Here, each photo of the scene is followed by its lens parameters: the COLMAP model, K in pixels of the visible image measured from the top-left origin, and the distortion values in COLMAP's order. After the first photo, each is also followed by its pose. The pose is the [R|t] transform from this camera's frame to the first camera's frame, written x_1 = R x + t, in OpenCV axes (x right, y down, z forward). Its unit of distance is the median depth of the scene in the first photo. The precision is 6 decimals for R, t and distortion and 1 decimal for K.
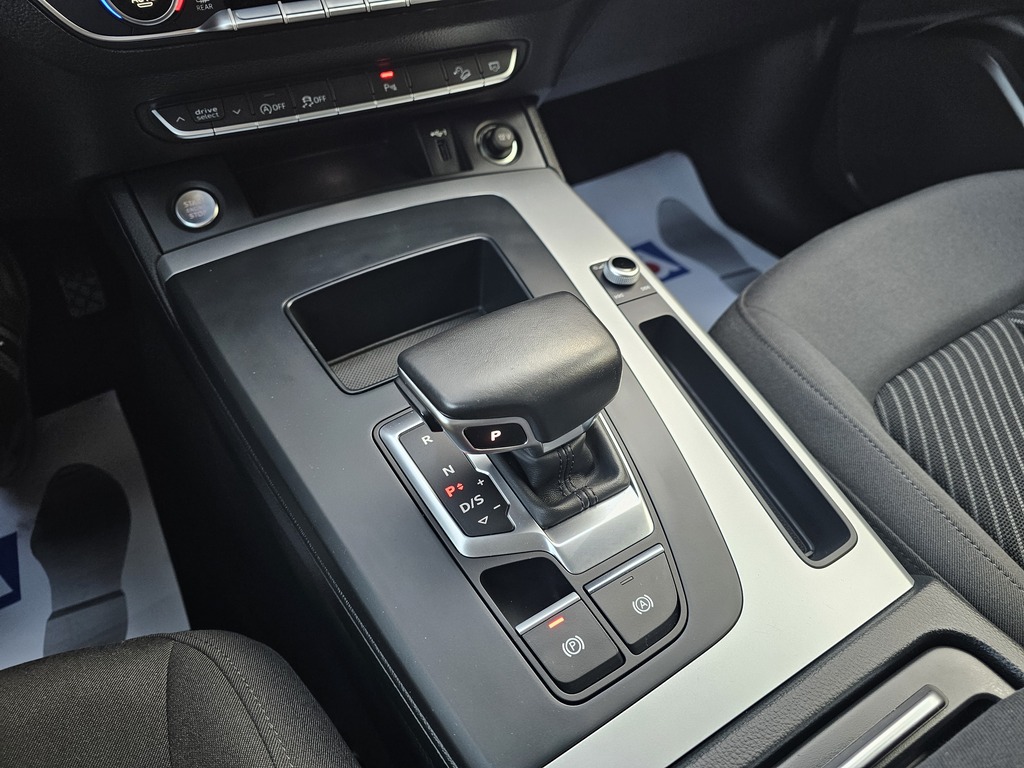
lens RADIAL K [[698.9, 0, 512.0], [0, 698.9, 385.3], [0, 0, 1]] dist [0.001689, -0.093132]
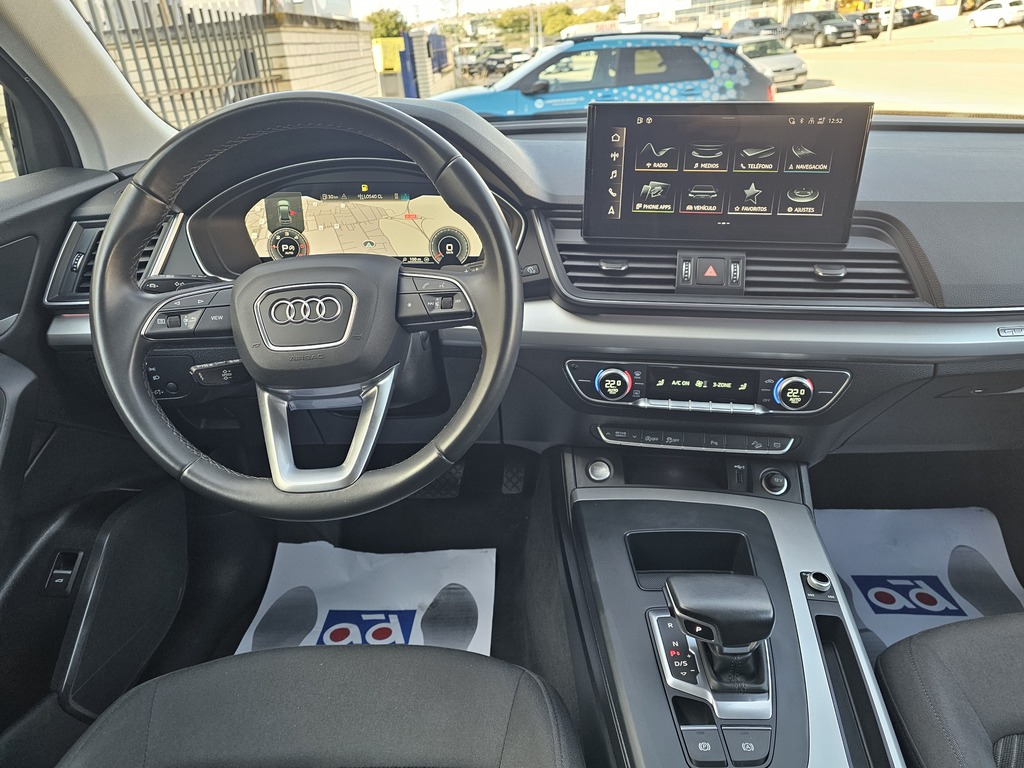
lens RADIAL K [[693.6, 0, 534.9], [0, 693.6, 382.0], [0, 0, 1]] dist [0.064121, -0.042469]
pose [[0.860677, 0.221557, -0.458420, 0.251272], [-0.361145, 0.900314, -0.242917, 0.063810], [0.358902, 0.374629, 0.854893, -0.904810]]
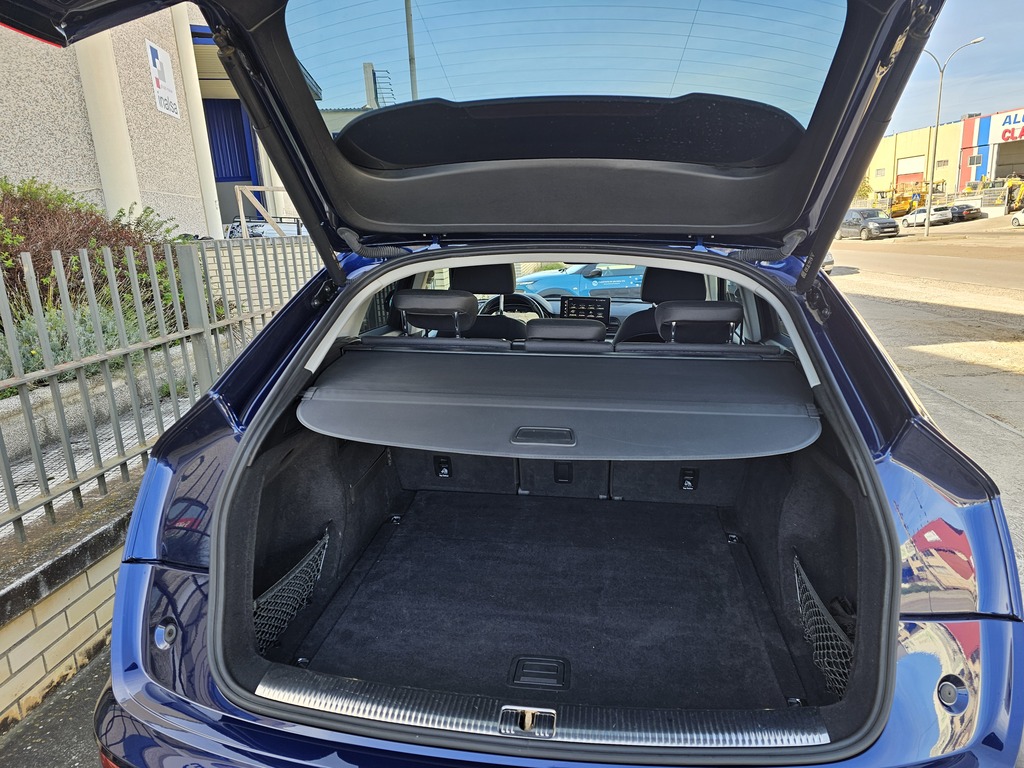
lens RADIAL K [[693.6, 0, 534.9], [0, 693.6, 382.0], [0, 0, 1]] dist [0.064121, -0.042469]
pose [[0.794363, 0.155597, -0.587177, 4.975498], [-0.446888, 0.804420, -0.391407, 3.856388], [0.411435, 0.573321, 0.708536, -5.914069]]
